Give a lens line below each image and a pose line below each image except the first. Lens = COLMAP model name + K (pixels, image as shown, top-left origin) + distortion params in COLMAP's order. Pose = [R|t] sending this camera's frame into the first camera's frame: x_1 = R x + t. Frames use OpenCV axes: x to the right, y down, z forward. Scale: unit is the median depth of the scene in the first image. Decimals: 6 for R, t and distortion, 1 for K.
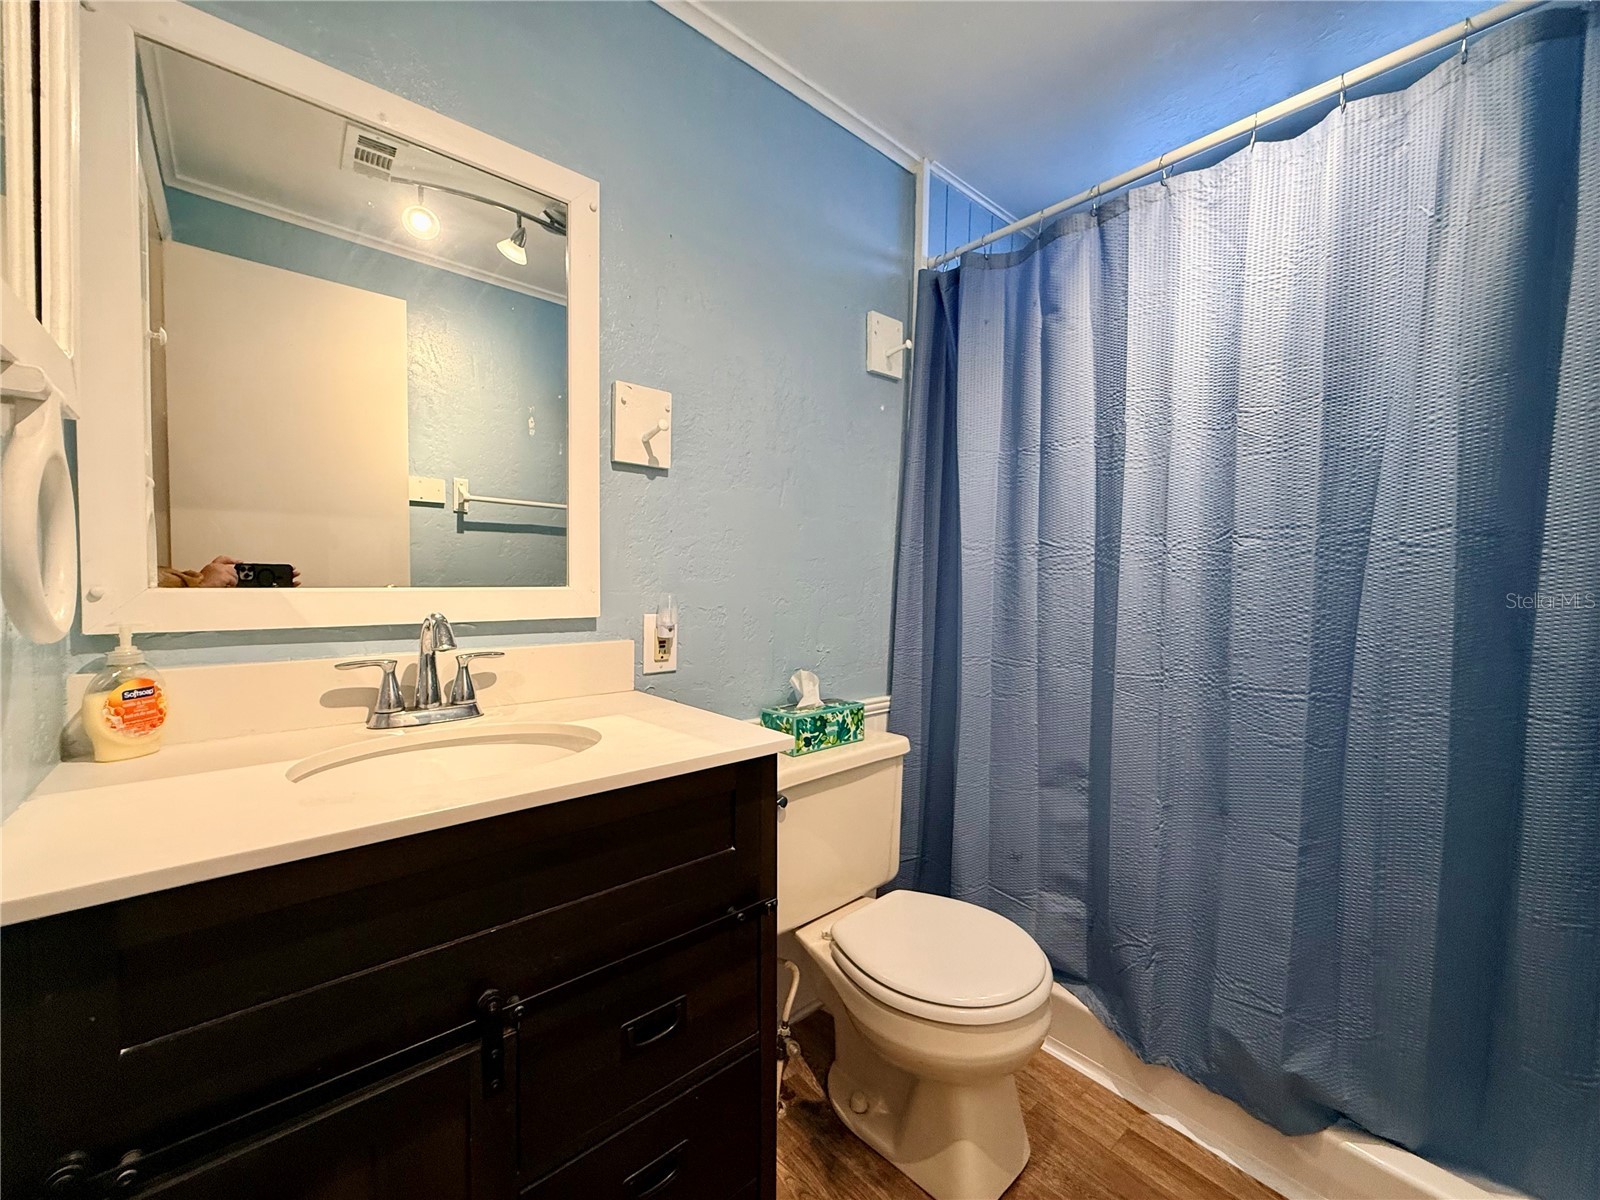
lens RADIAL K [[633.3, 0, 800.0], [0, 633.3, 600.0], [0, 0, 1]] dist [-0.002979, 0.000713]
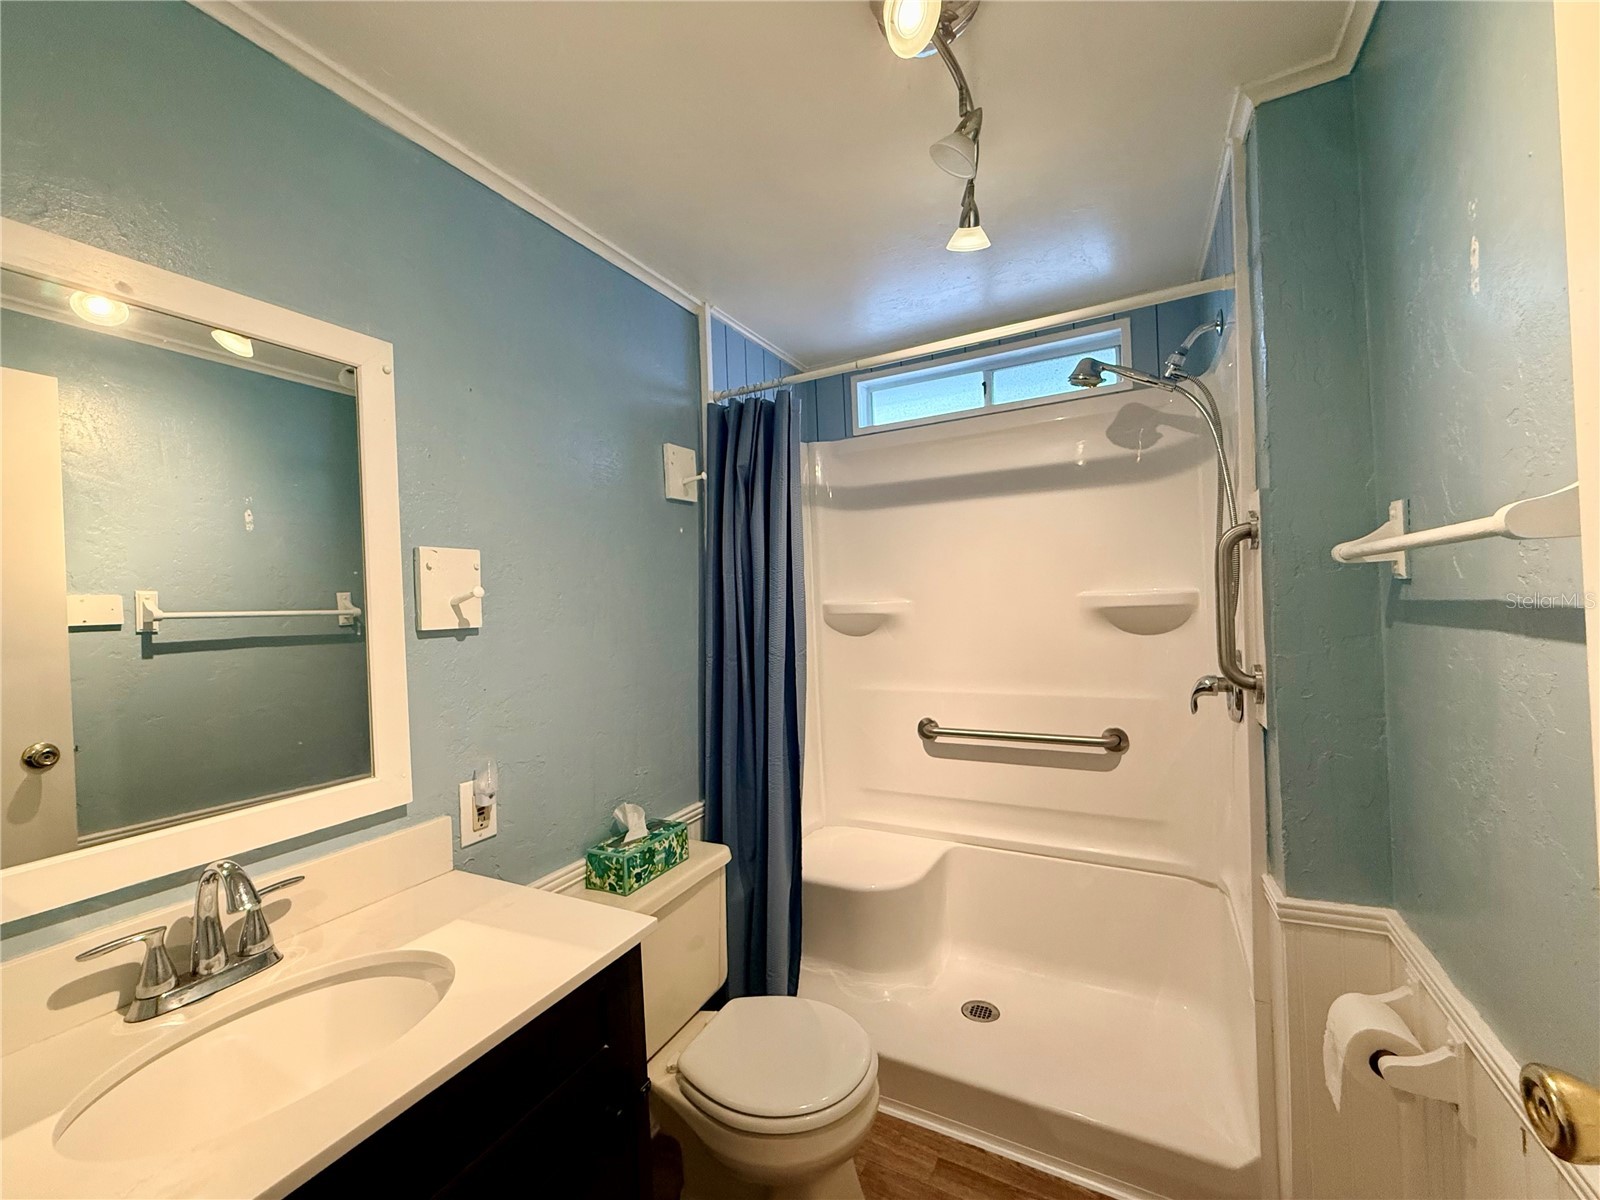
lens RADIAL K [[633.3, 0, 800.0], [0, 633.3, 600.0], [0, 0, 1]] dist [-0.002979, 0.000713]
pose [[0.932354, -0.049519, 0.358138, -0.086789], [0.066995, 0.997084, -0.036546, -0.164358], [-0.355284, 0.058068, 0.932953, -0.070646]]
